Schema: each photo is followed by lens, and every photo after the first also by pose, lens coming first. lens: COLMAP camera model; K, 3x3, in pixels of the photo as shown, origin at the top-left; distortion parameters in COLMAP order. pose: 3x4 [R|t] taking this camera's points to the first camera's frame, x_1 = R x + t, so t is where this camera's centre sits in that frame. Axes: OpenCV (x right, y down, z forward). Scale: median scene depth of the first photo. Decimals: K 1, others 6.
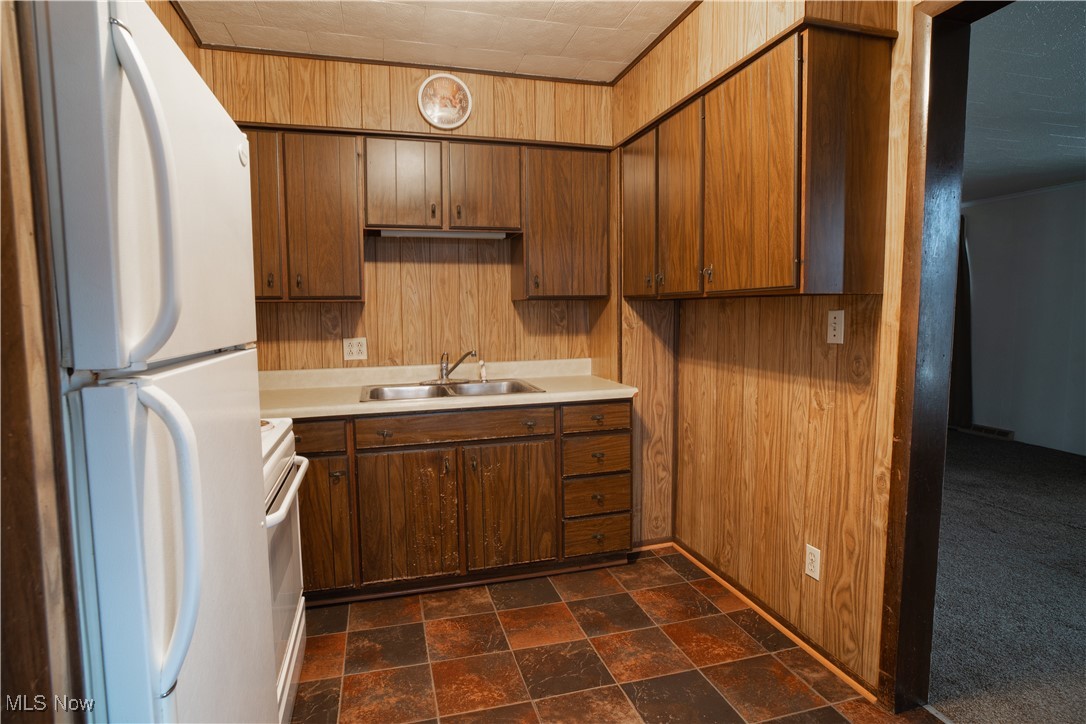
lens RADIAL K [[571.7, 0, 575.9], [0, 571.7, 368.4], [0, 0, 1]] dist [-0.050226, 0.025434]
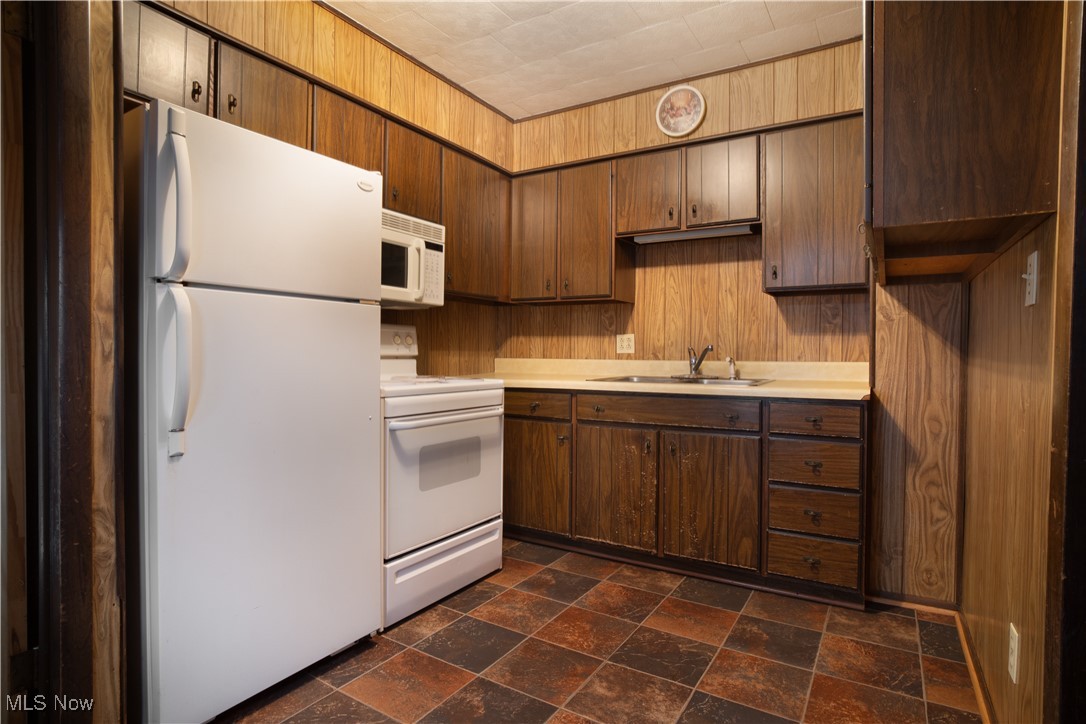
lens RADIAL K [[571.7, 0, 561.3], [0, 571.7, 366.1], [0, 0, 1]] dist [-0.050226, 0.025434]
pose [[0.679640, 0.030689, -0.732904, 0.402297], [-0.079239, 0.996350, -0.031760, 0.062423], [0.729254, 0.079660, 0.679590, 0.132191]]
